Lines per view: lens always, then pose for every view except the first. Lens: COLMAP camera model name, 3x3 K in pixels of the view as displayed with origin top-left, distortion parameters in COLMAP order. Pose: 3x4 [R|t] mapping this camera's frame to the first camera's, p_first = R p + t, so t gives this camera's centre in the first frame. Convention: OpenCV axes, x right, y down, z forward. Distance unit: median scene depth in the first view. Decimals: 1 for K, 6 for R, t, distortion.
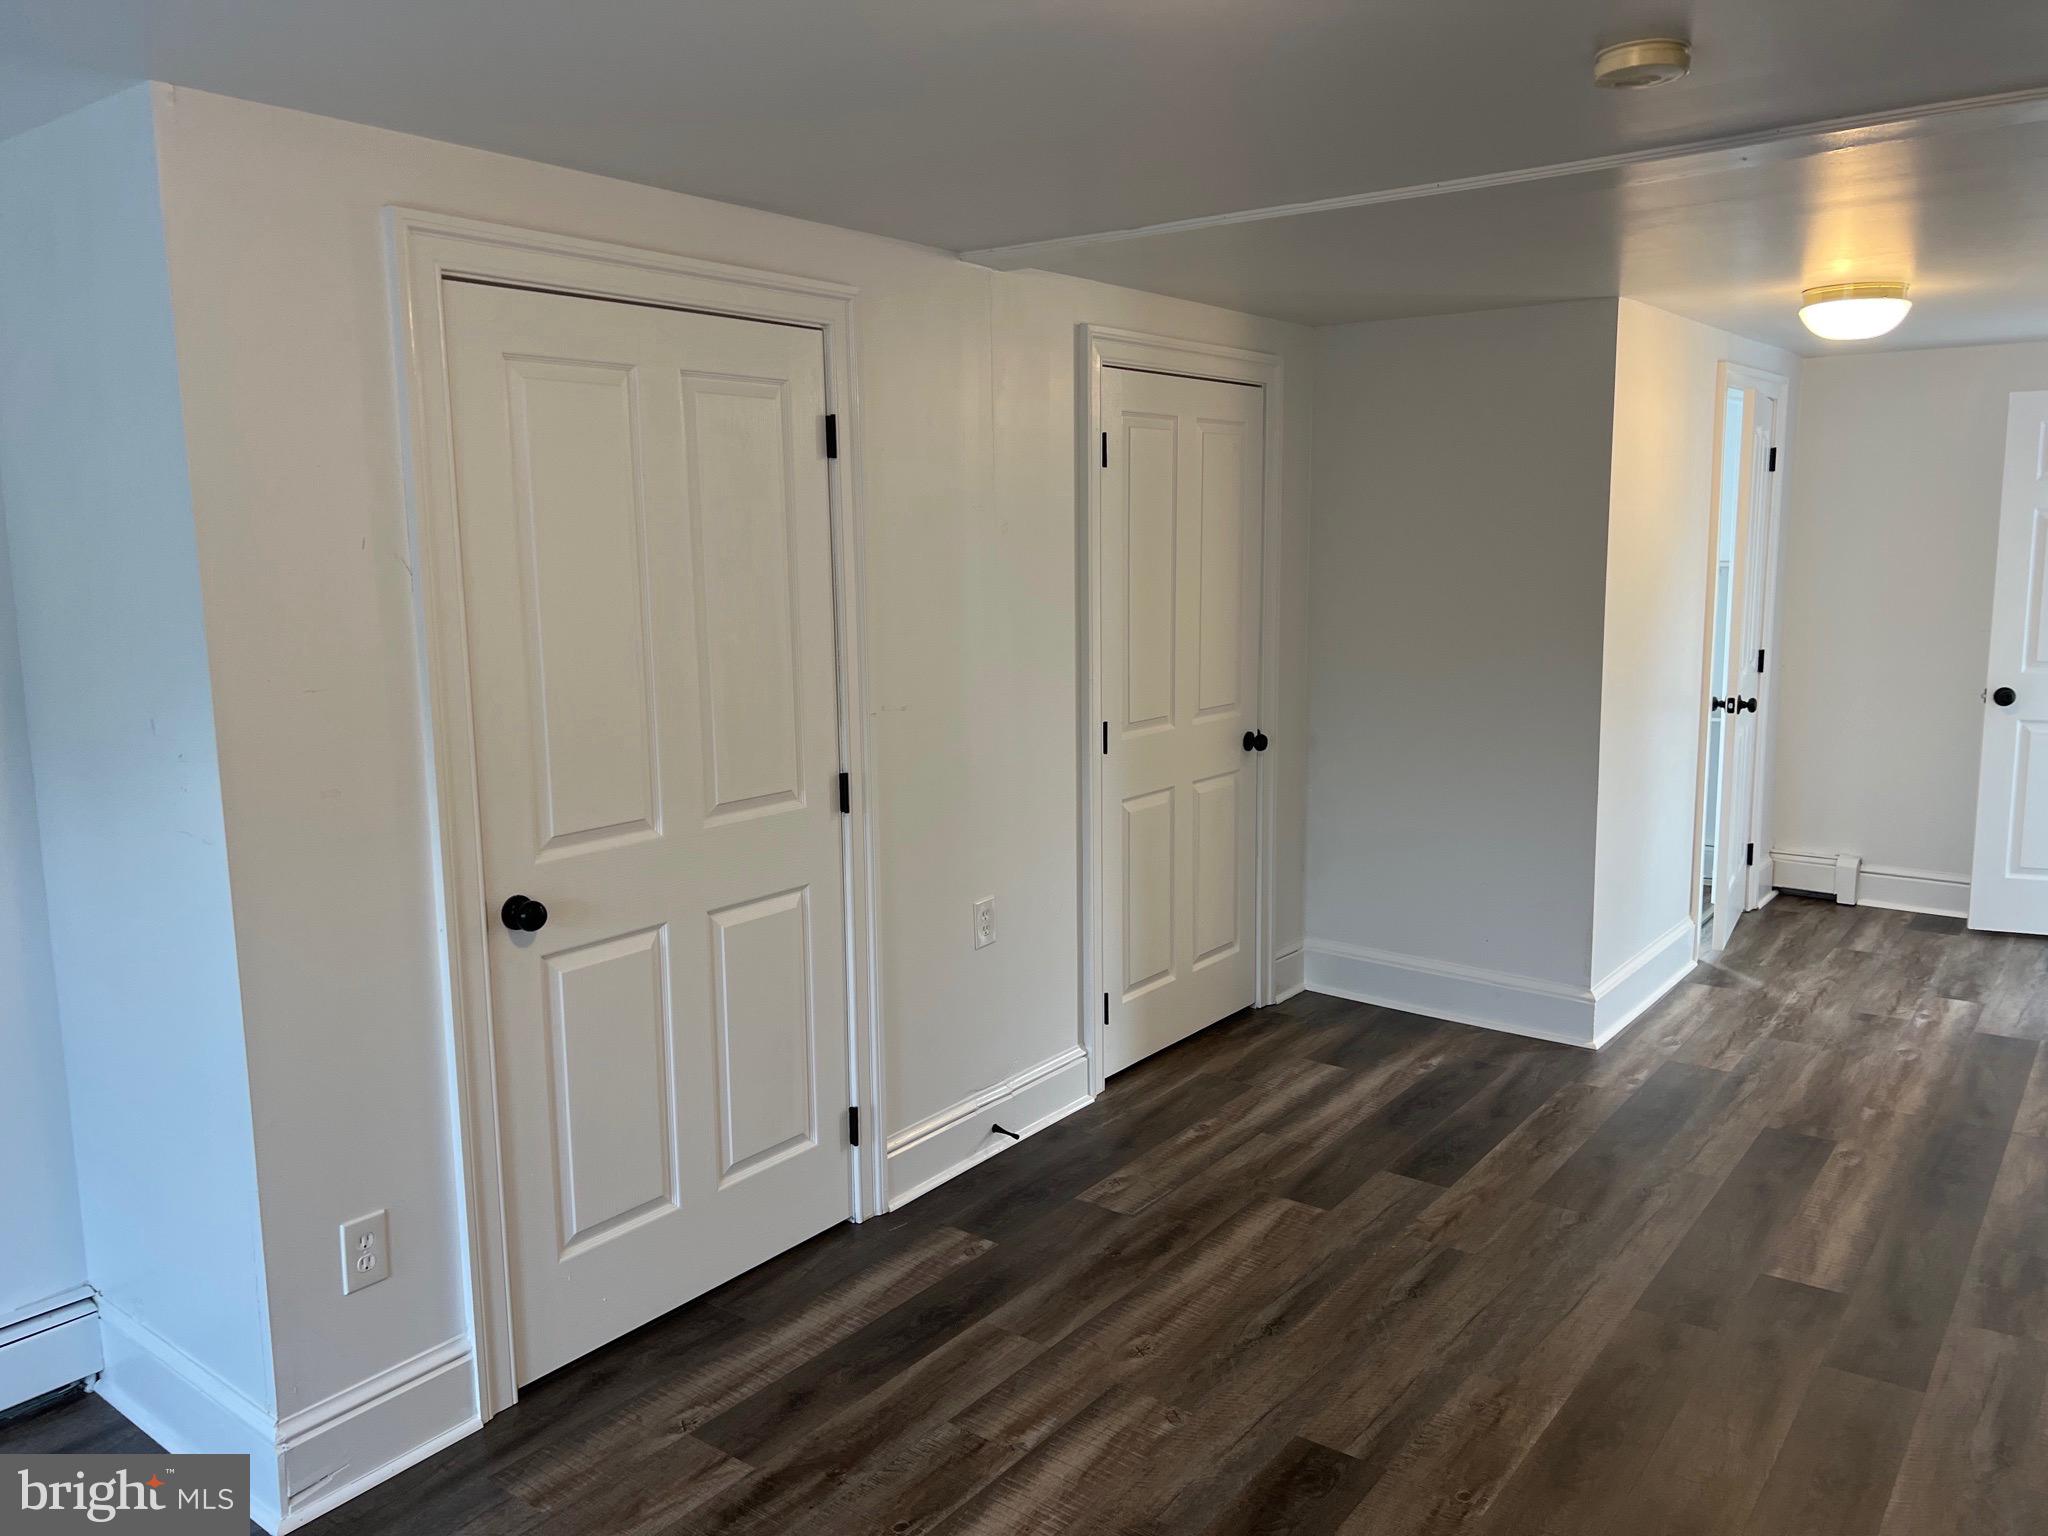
lens RADIAL K [[1556.4, 0, 1046.4], [0, 1556.4, 765.8], [0, 0, 1]] dist [0.058517, -0.019613]
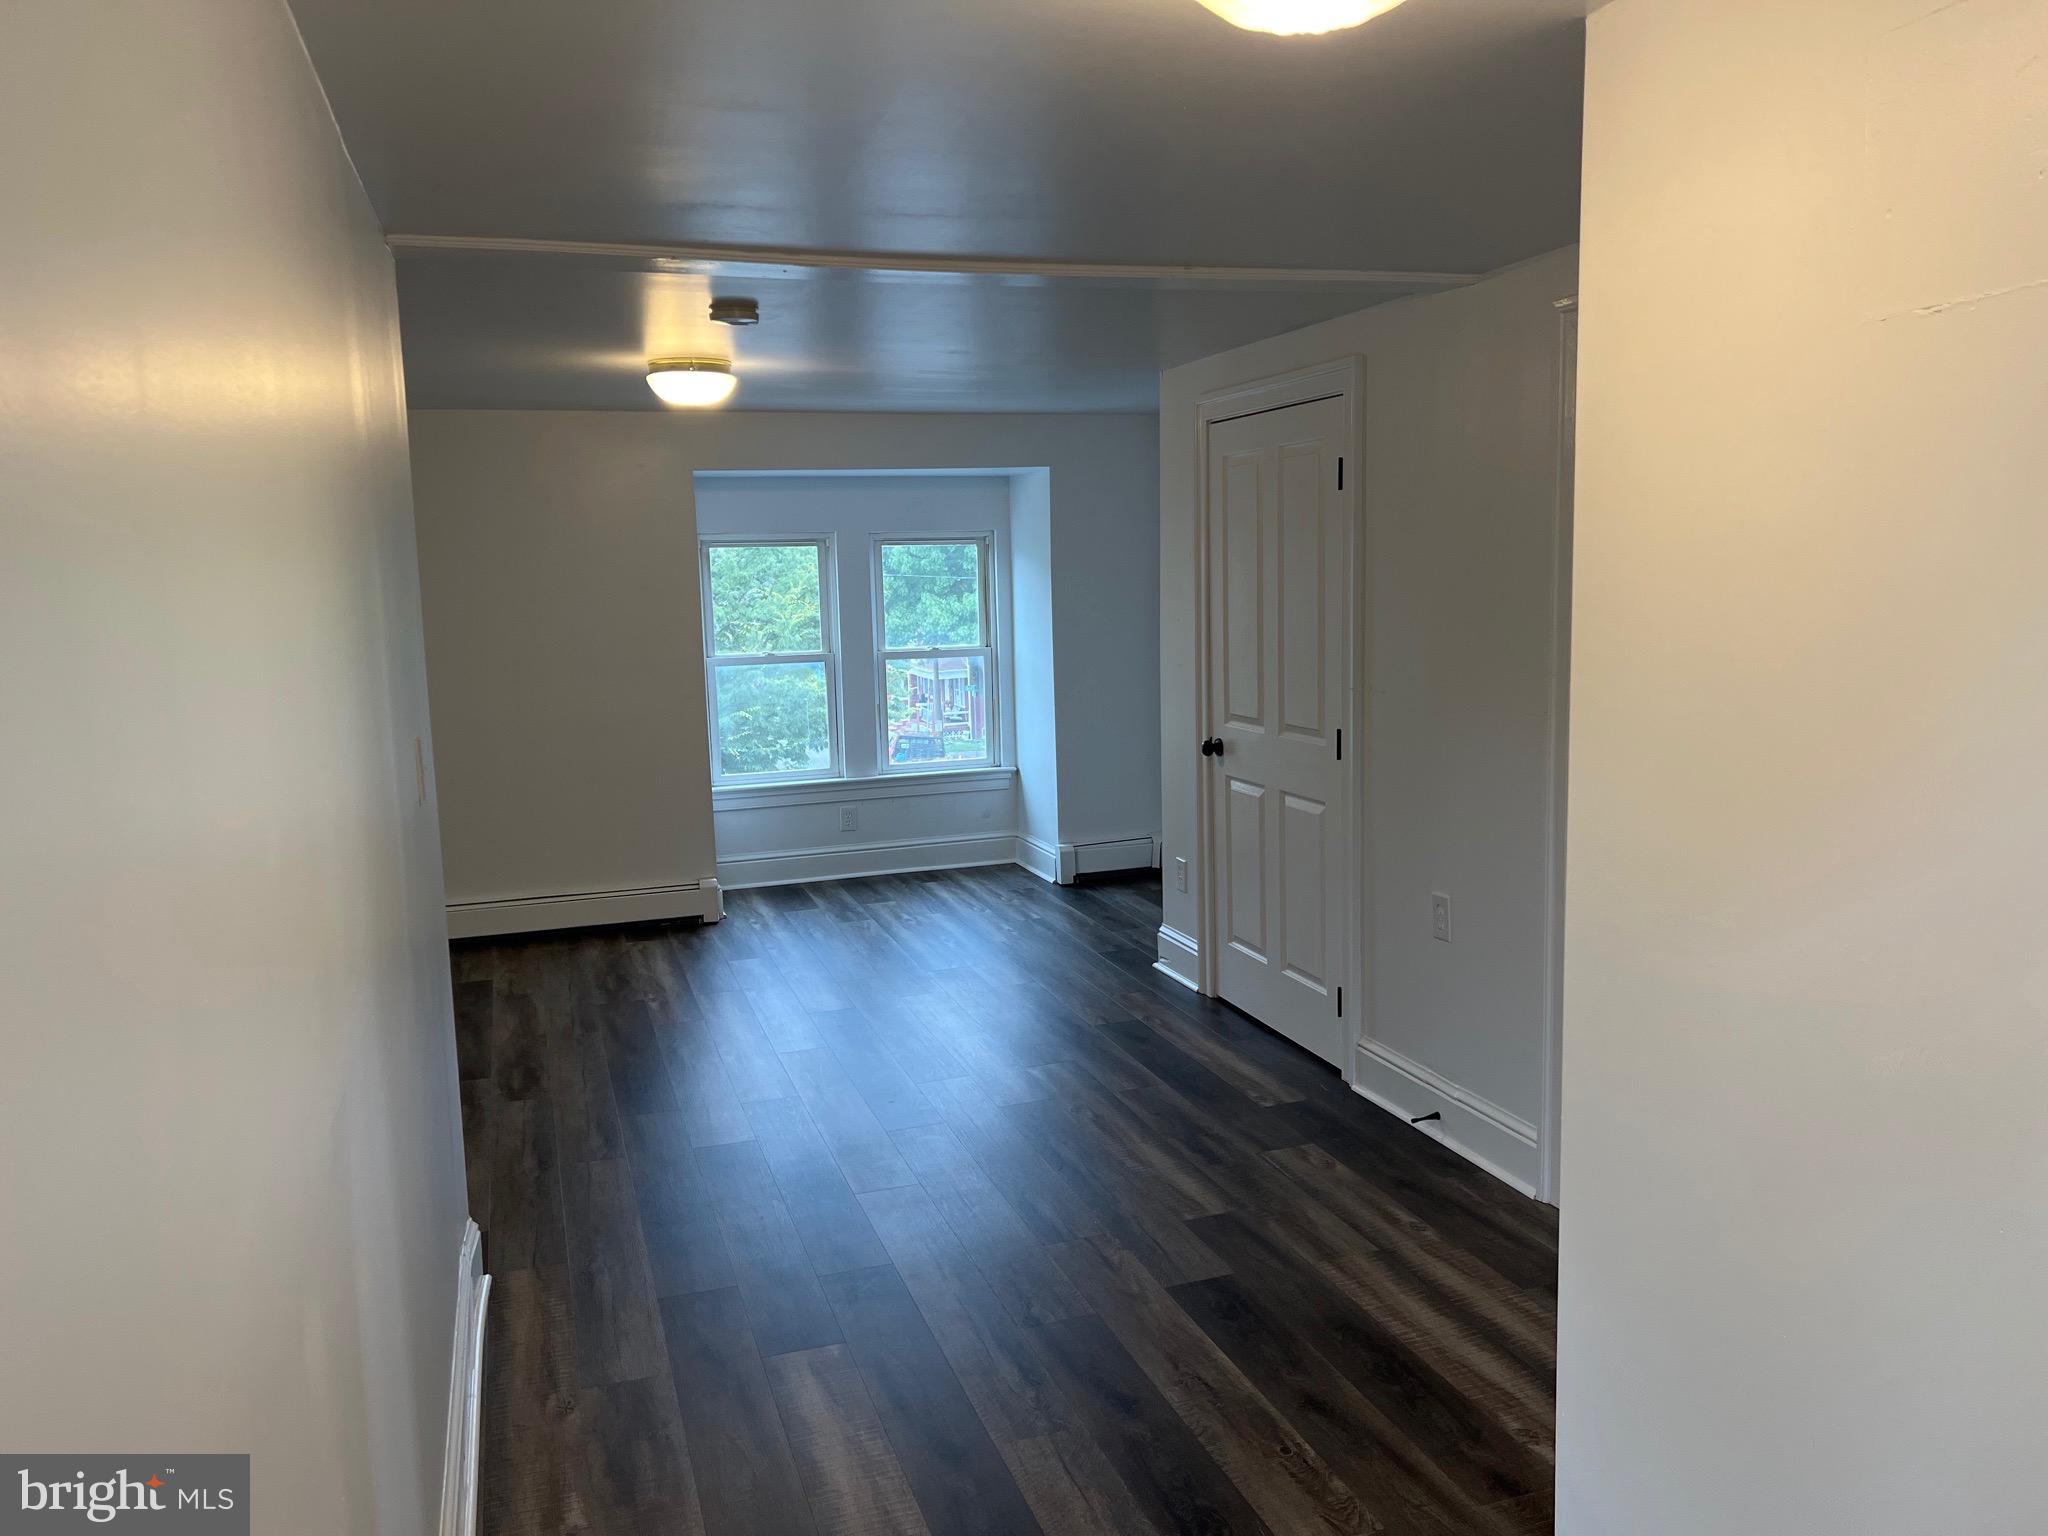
lens RADIAL K [[1556.4, 0, 1039.9], [0, 1556.4, 764.2], [0, 0, 1]] dist [0.058517, -0.019613]
pose [[-0.567578, 0.129754, -0.813031, 0.988642], [-0.102787, 0.968610, 0.226339, -0.216437], [0.816878, 0.212033, -0.536425, 1.362442]]
